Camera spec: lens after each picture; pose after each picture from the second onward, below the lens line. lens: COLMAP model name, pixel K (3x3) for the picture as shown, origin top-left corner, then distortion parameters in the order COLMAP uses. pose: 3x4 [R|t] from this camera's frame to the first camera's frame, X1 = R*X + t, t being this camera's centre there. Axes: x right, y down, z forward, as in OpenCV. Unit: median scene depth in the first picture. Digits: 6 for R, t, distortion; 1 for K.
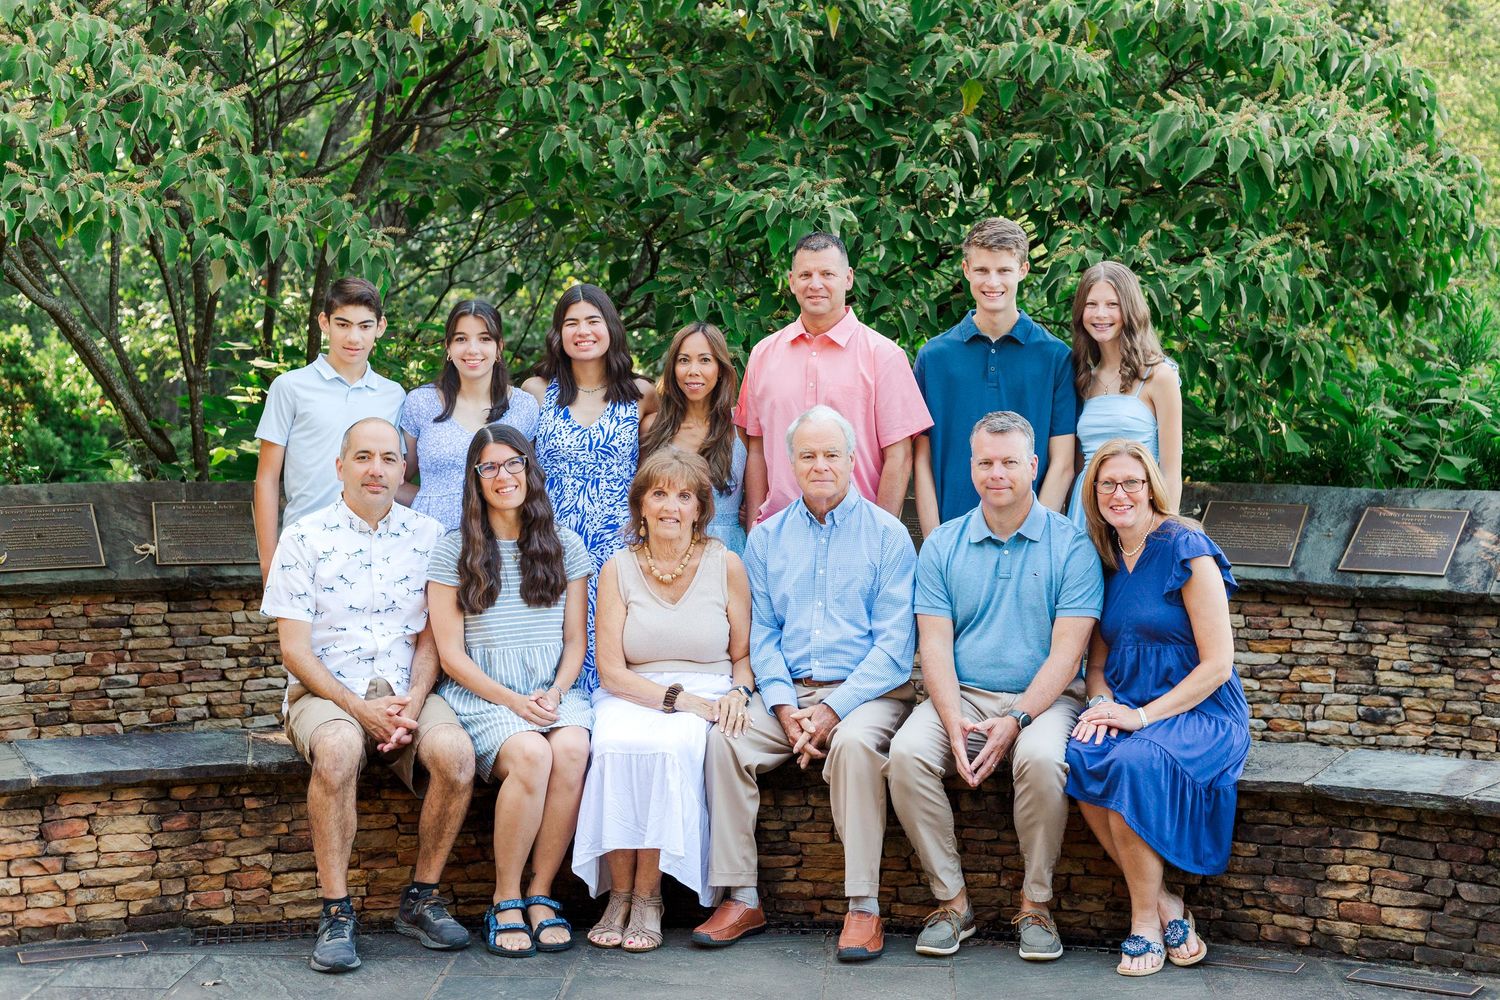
lens RADIAL K [[2293.1, 0, 875.4], [0, 2293.1, 483.0], [0, 0, 1]] dist [-0.001410, -0.045111]
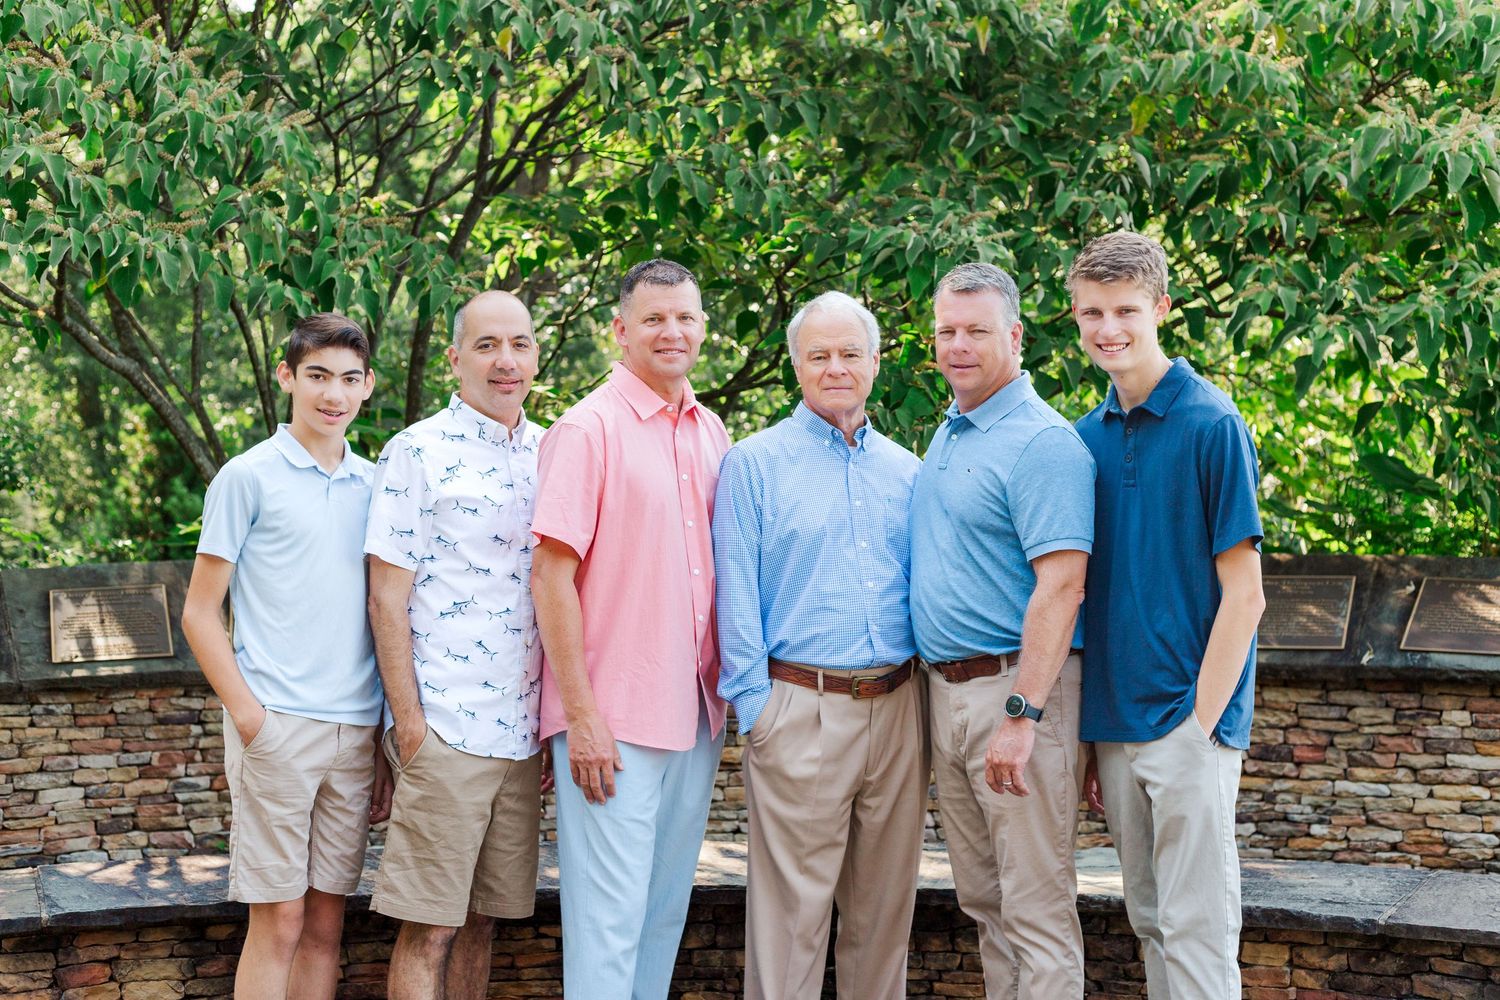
lens RADIAL K [[2298.2, 0, 825.3], [0, 2298.2, 455.5], [0, 0, 1]] dist [0.020952, -0.078542]
pose [[0.995590, -0.008587, -0.093419, 0.002746], [0.005041, 0.999260, -0.038127, -0.006417], [0.093677, 0.037488, 0.994897, 0.125326]]
